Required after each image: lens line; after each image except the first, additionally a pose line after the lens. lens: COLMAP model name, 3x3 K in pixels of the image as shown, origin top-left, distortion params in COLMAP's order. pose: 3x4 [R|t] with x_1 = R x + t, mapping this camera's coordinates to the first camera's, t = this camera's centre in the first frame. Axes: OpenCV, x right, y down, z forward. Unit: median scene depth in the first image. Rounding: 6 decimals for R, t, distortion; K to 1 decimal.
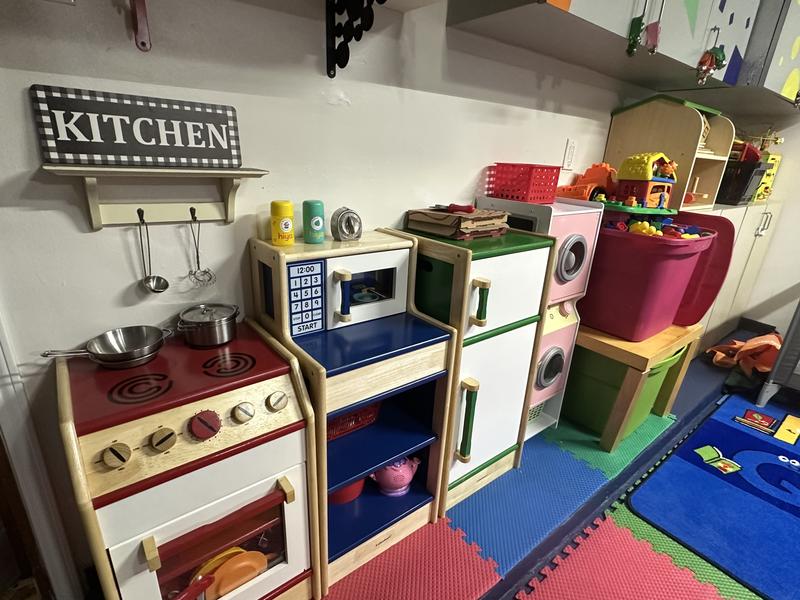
lens RADIAL K [[412.7, 0, 395.7], [0, 412.7, 305.3], [0, 0, 1]] dist [0.010596, 0.000780]
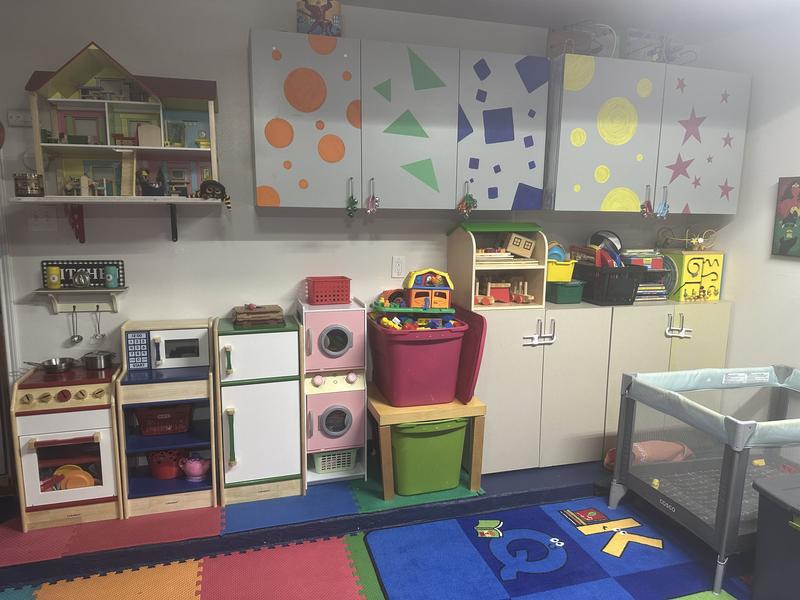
lens RADIAL K [[556.0, 0, 398.3], [0, 556.0, 304.0], [0, 0, 1]] dist [0.044660, -0.037560]
pose [[0.926950, 0.017512, -0.374777, 2.031737], [-0.095828, 0.976829, -0.191370, 0.168808], [0.362741, 0.213305, 0.907149, -1.083678]]
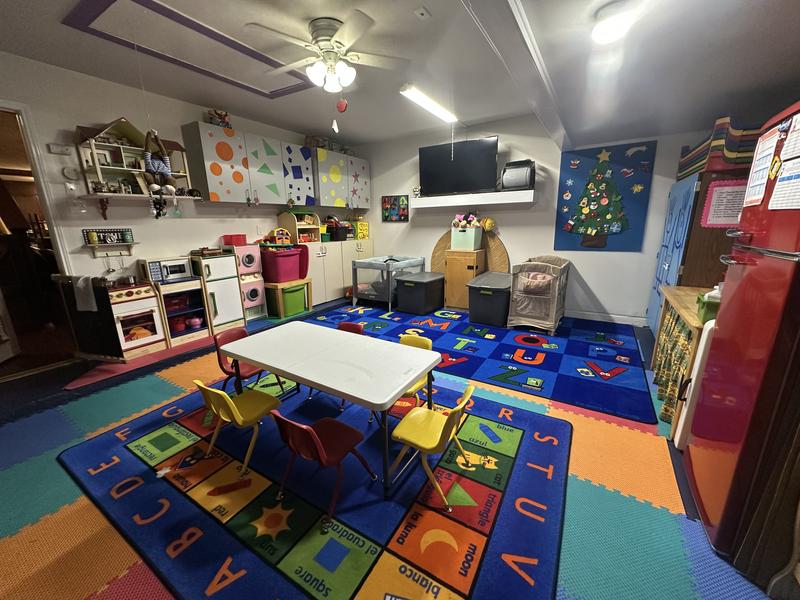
lens RADIAL K [[323.7, 0, 400.2], [0, 323.7, 299.2], [0, 0, 1]] dist [0.002639, 0.000539]
pose [[0.936880, -0.142598, 0.319250, 1.040302], [0.178517, 0.980165, -0.086074, 1.009931], [-0.300644, 0.137633, 0.943753, -2.865718]]
